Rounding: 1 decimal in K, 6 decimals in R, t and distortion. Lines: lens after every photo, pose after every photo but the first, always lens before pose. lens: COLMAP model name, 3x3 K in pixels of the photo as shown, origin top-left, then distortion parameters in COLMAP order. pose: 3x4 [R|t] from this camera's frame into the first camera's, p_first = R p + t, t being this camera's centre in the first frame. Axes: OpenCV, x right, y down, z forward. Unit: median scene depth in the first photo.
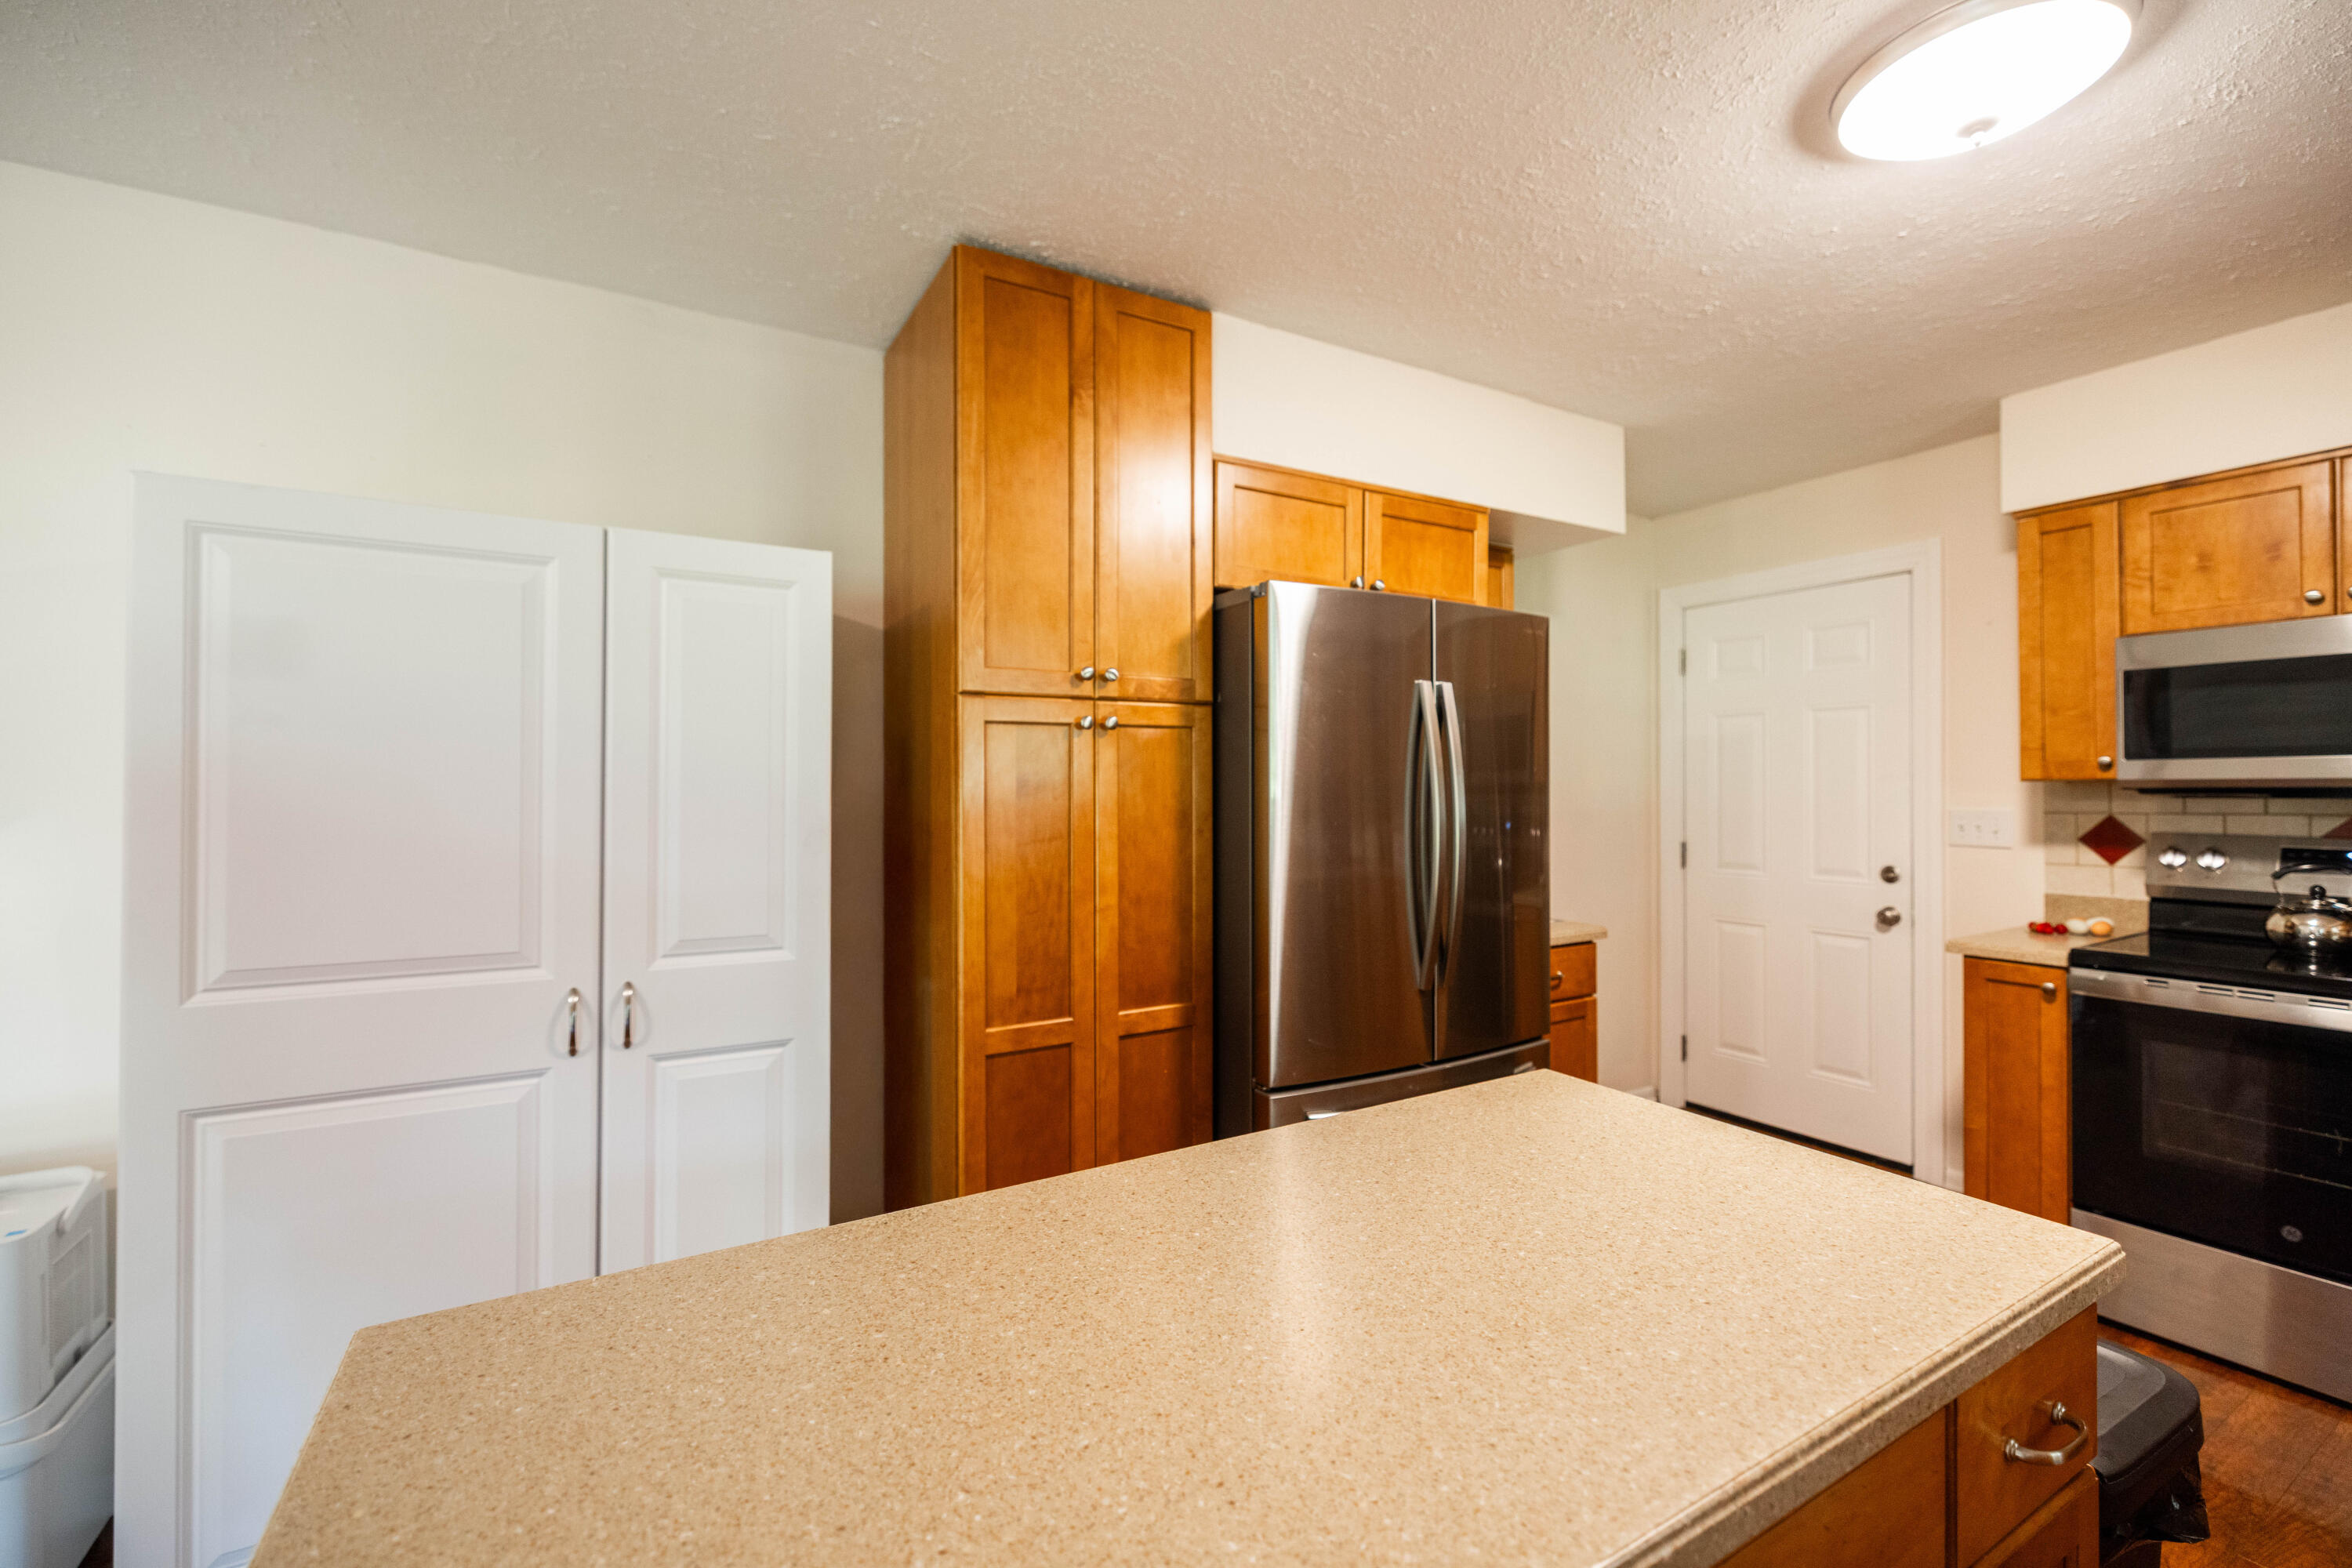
lens RADIAL K [[983.2, 0, 1176.0], [0, 983.2, 784.0], [0, 0, 1]] dist [0.001036, -0.000846]
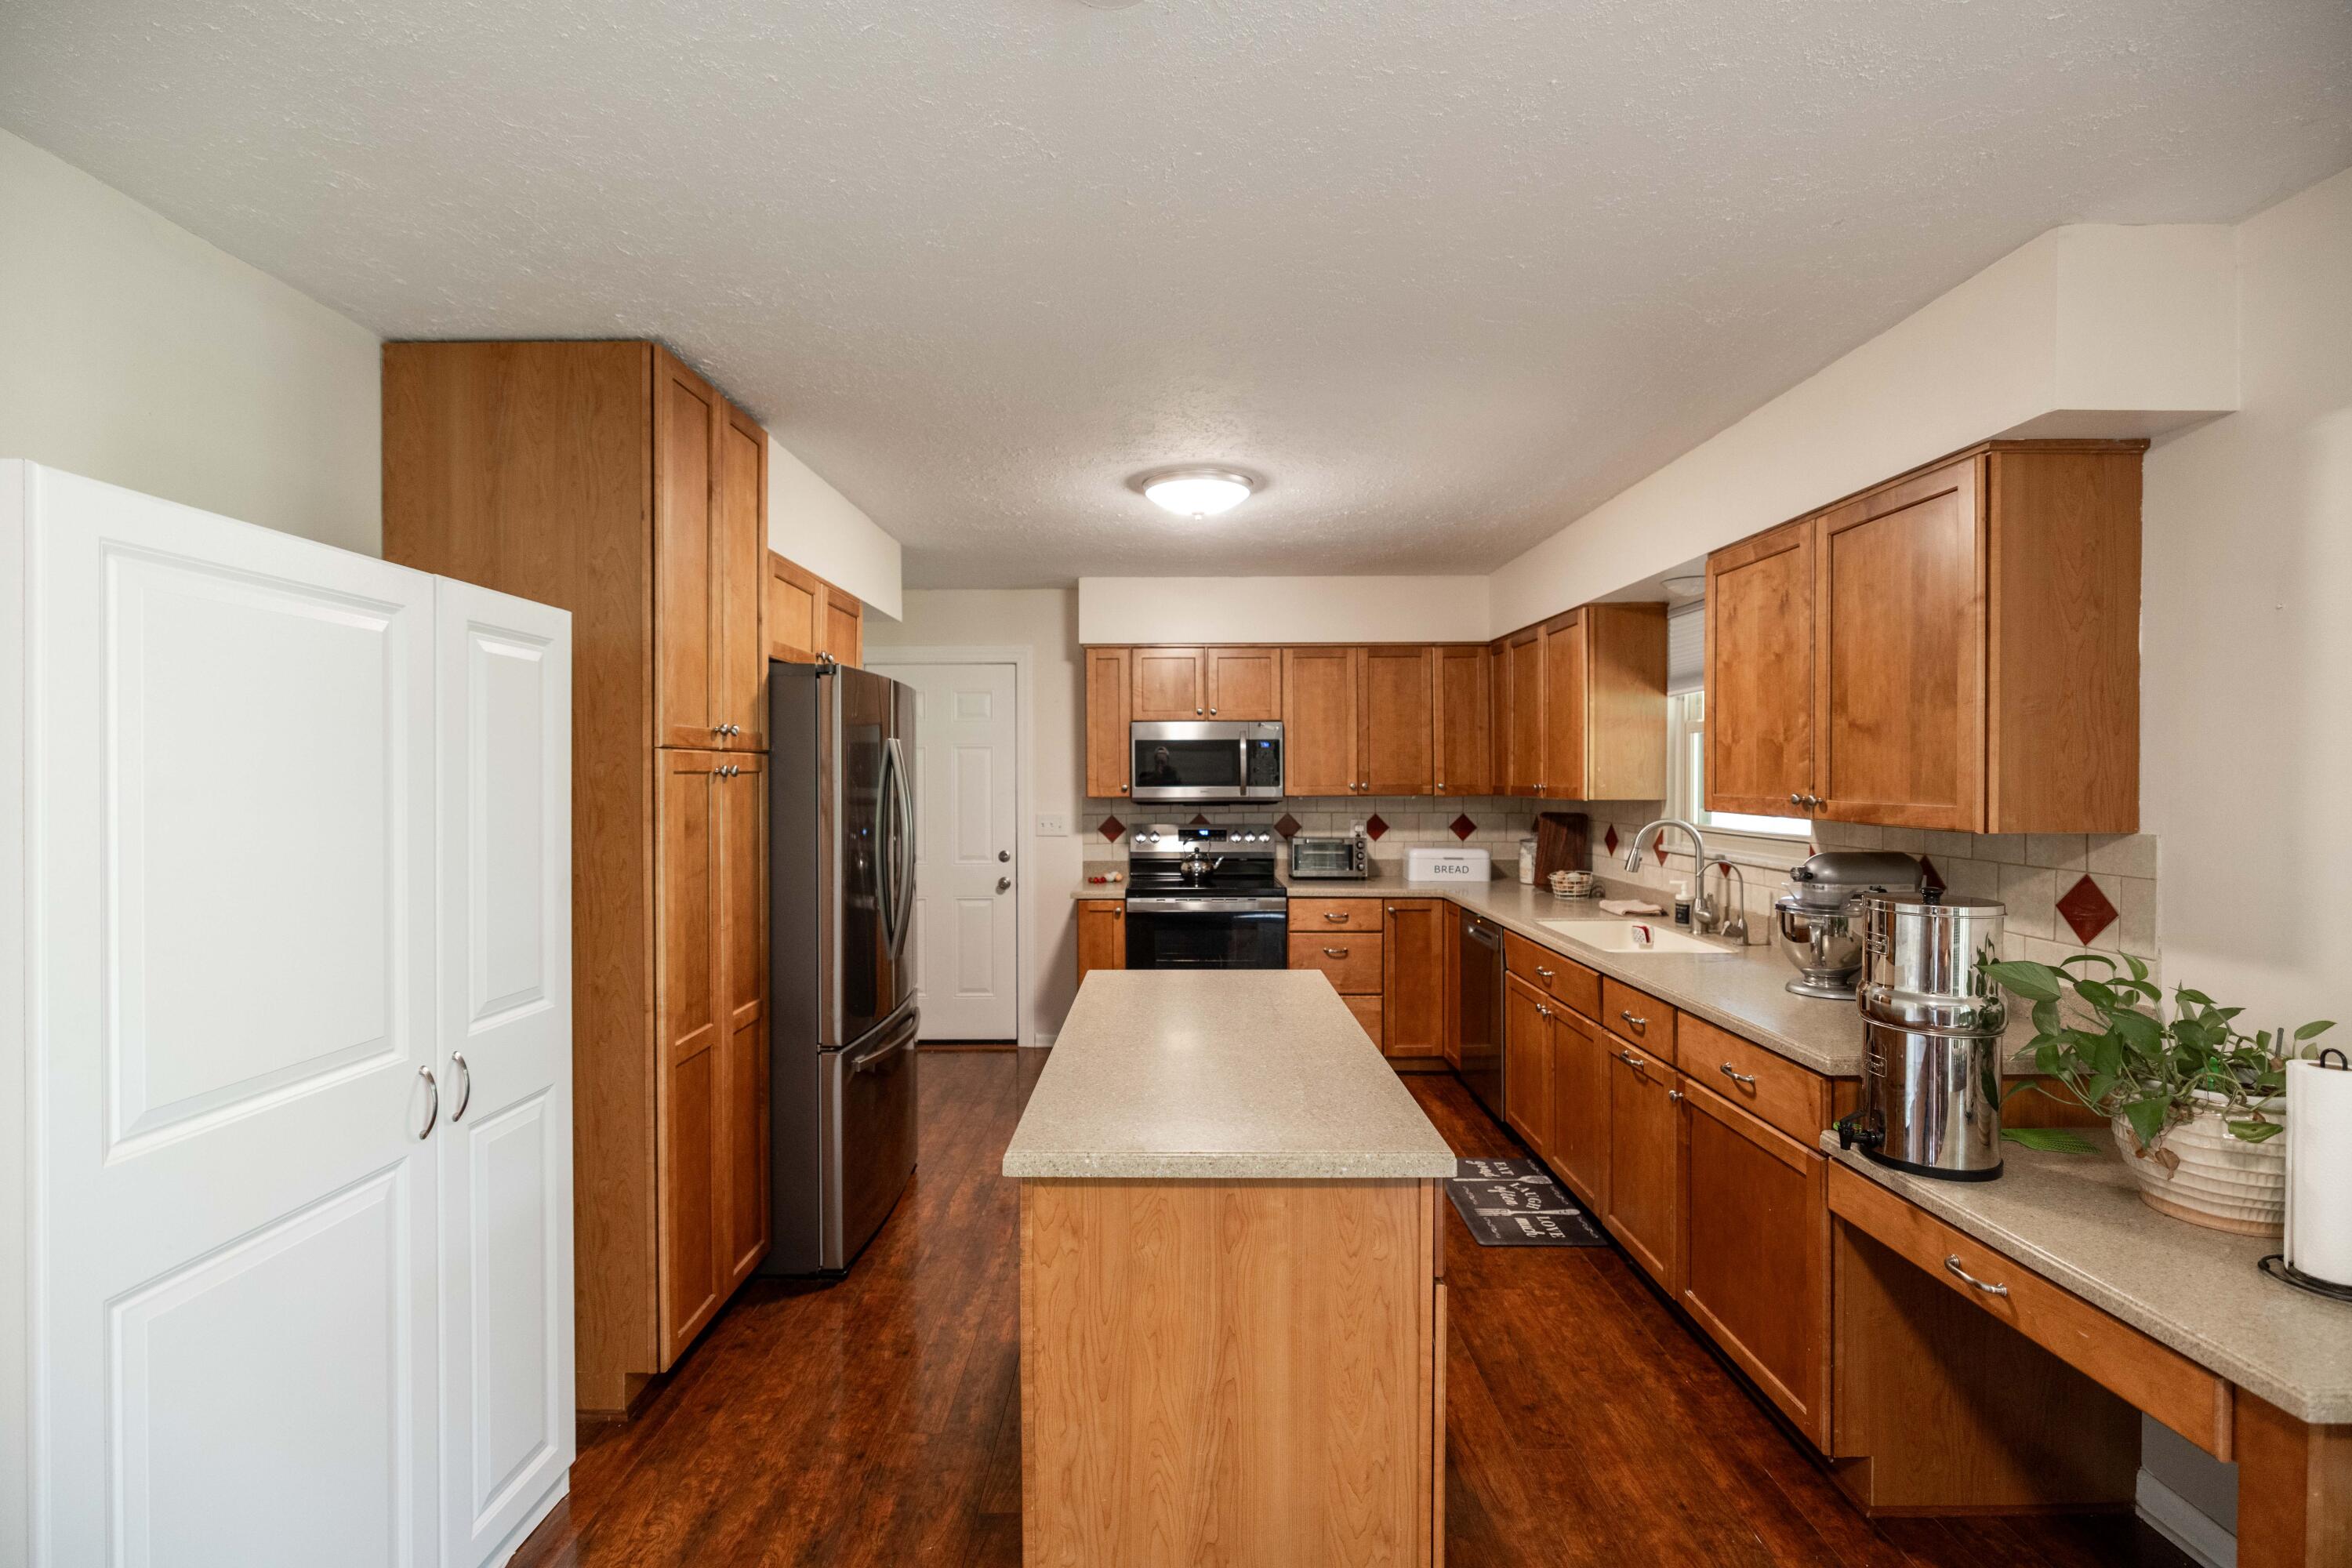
lens RADIAL K [[1039.3, 0, 1154.0], [0, 1039.3, 782.7], [0, 0, 1]] dist [-0.010851, 0.000320]
pose [[0.520424, -0.006871, 0.853881, -0.727120], [0.002593, 0.999976, 0.006466, -0.045575], [-0.853904, -0.001151, 0.520429, -0.072508]]
